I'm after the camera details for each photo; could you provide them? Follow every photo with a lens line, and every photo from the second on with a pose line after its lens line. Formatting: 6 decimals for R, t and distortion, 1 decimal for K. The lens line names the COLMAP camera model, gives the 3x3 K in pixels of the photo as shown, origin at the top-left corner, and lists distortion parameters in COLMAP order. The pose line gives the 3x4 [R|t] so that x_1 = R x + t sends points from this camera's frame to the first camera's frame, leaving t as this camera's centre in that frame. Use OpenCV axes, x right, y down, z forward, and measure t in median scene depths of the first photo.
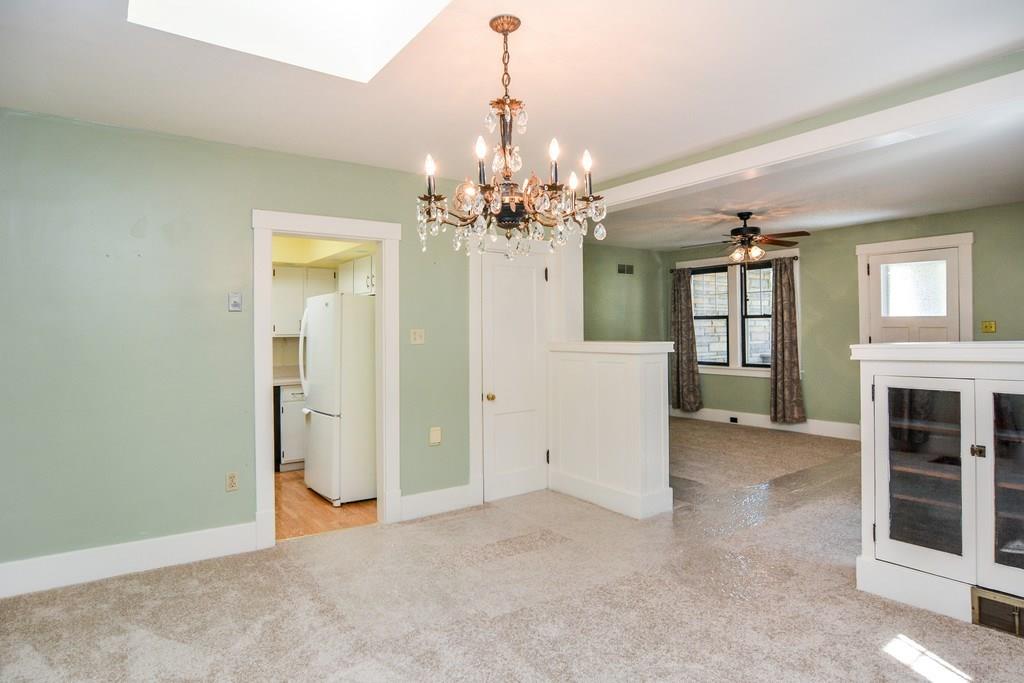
lens RADIAL K [[589.5, 0, 512.0], [0, 589.5, 341.5], [0, 0, 1]] dist [-0.037748, -0.000529]
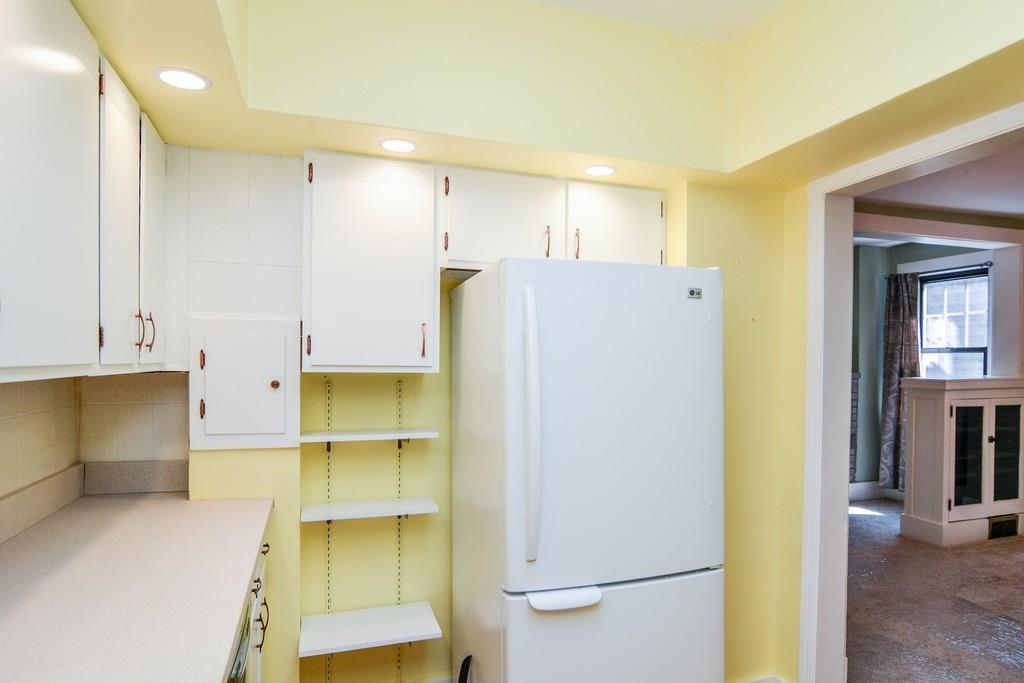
lens RADIAL K [[589.5, 0, 512.0], [0, 589.5, 341.5], [0, 0, 1]] dist [-0.037748, -0.000529]
pose [[0.324159, 0.040199, 0.945148, -0.724956], [-0.007957, 0.999177, -0.039768, -0.014202], [-0.945969, 0.005370, 0.324212, 0.988100]]
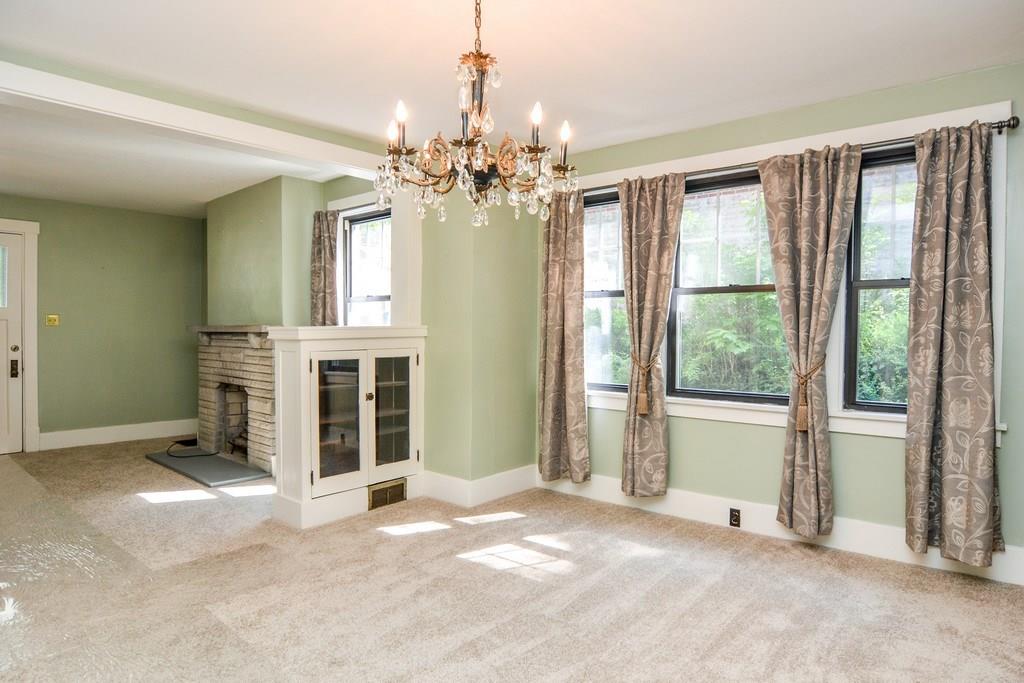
lens RADIAL K [[589.5, 0, 512.0], [0, 589.5, 341.5], [0, 0, 1]] dist [-0.037748, -0.000529]
pose [[-0.209804, -0.005280, 0.977729, -0.435809], [0.009446, 0.999928, 0.007427, 0.019733], [-0.977698, 0.010794, -0.209739, 0.519129]]
